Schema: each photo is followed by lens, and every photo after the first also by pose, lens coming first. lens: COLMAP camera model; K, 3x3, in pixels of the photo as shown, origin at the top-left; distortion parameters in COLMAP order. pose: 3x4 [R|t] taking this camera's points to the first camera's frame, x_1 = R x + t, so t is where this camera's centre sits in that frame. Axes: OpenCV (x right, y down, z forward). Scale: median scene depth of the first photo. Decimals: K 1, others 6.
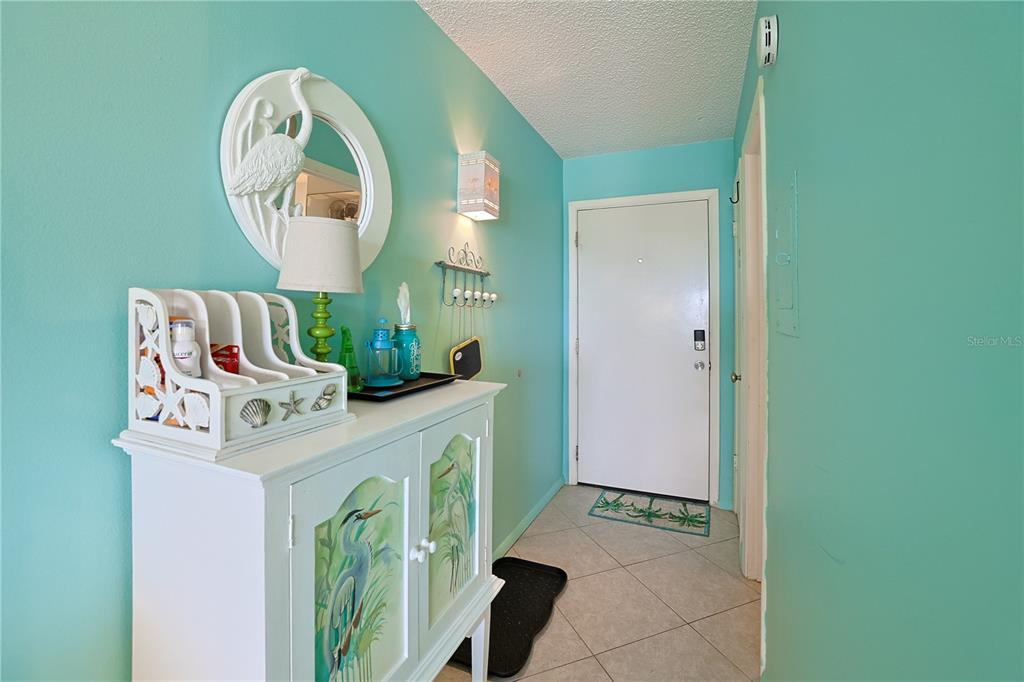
lens RADIAL K [[448.9, 0, 509.9], [0, 448.9, 338.9], [0, 0, 1]] dist [0.014984, 0.001543]
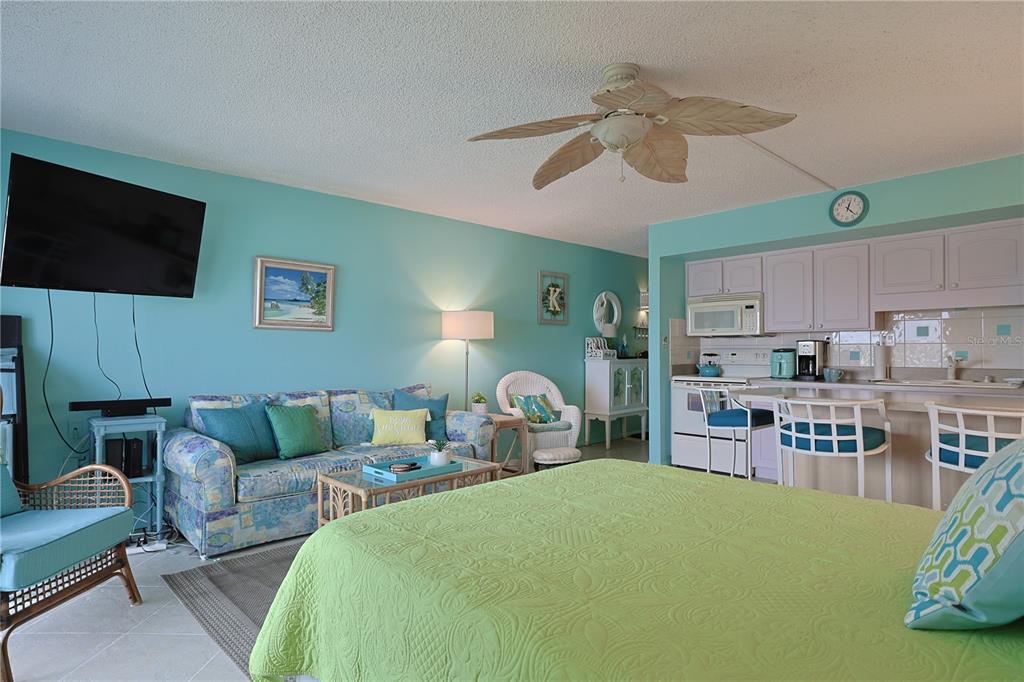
lens RADIAL K [[572.7, 0, 507.6], [0, 572.7, 340.9], [0, 0, 1]] dist [0.007000, 0.003132]
pose [[0.924122, -0.017011, -0.381718, 1.047547], [-0.015473, 0.996523, -0.081871, 0.513655], [0.381784, 0.081565, 0.920646, -5.723384]]
